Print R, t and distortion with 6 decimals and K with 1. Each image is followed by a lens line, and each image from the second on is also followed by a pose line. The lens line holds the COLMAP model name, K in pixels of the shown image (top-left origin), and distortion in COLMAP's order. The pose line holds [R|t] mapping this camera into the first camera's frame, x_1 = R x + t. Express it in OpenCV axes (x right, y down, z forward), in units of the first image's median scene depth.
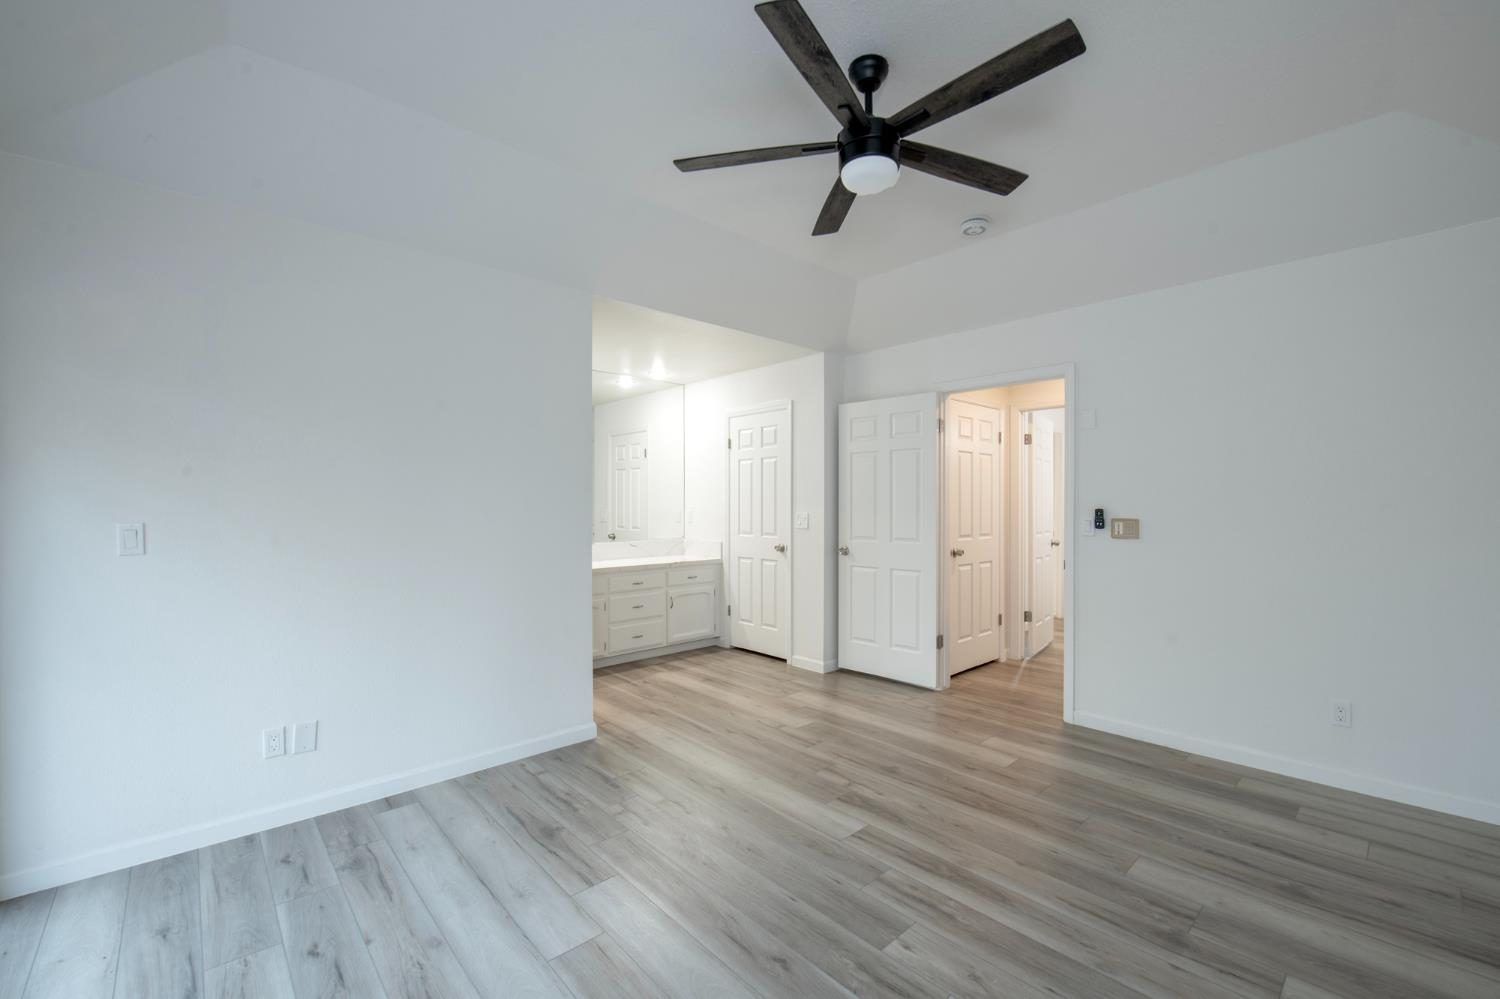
lens RADIAL K [[632.5, 0, 751.8], [0, 632.5, 505.3], [0, 0, 1]] dist [-0.011315, -0.000491]
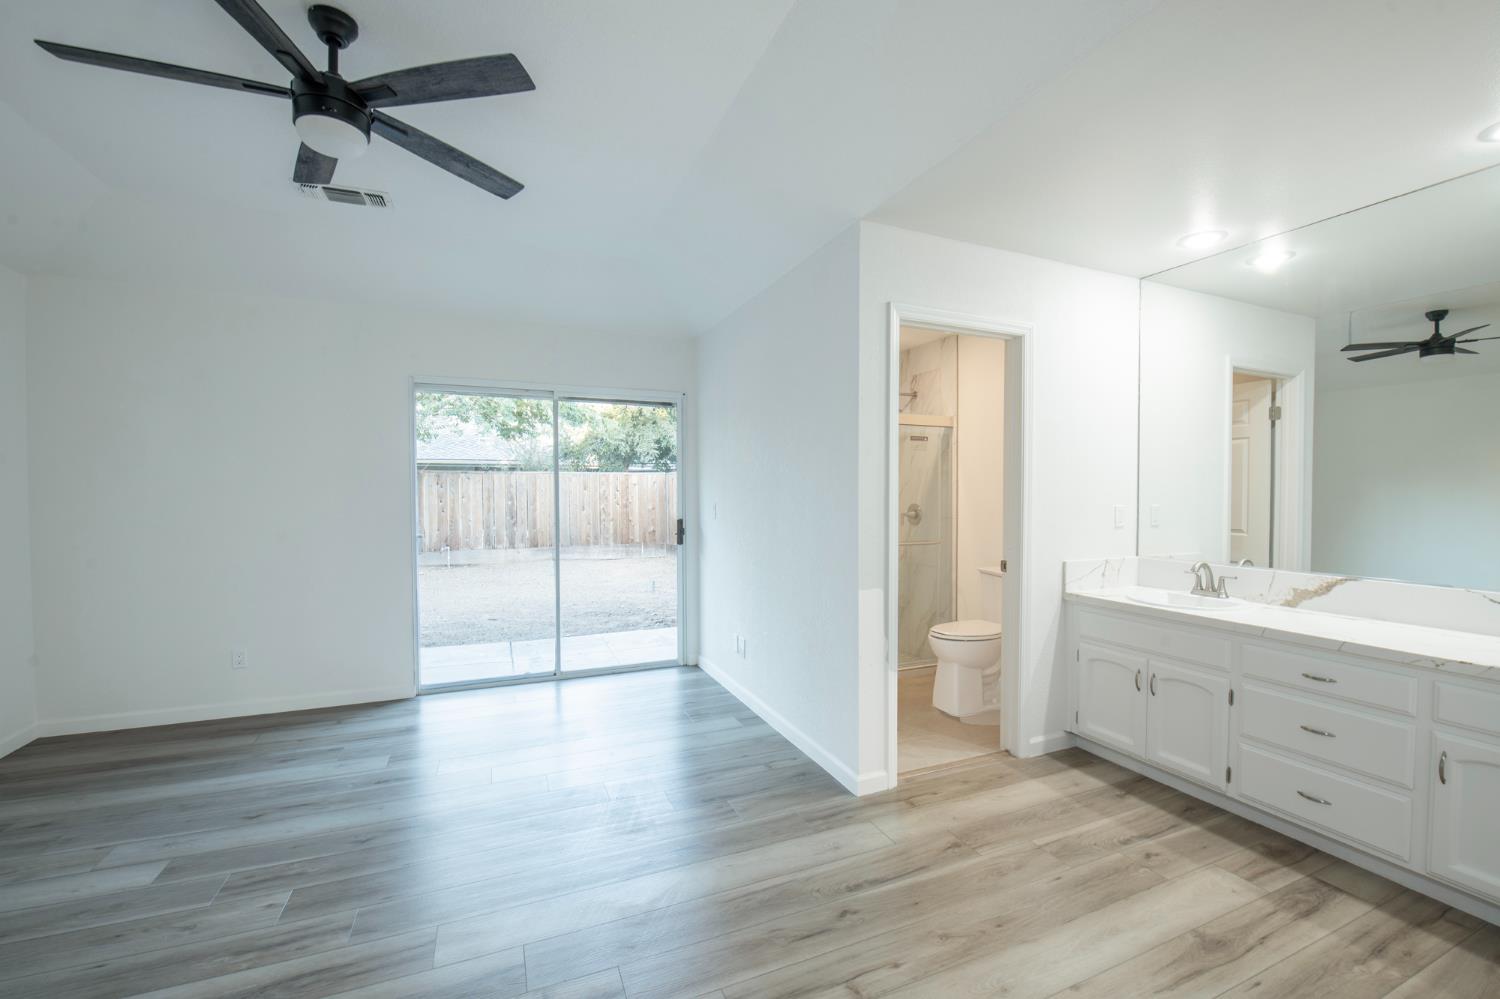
lens RADIAL K [[611.0, 0, 750.0], [0, 611.0, 499.5], [0, 0, 1]] dist [-0.023952, -0.000340]
pose [[-0.330266, 0.019494, -0.943687, 0.530923], [-0.004002, 0.999749, 0.022053, -0.011892], [0.943879, 0.011060, -0.330105, 1.210086]]
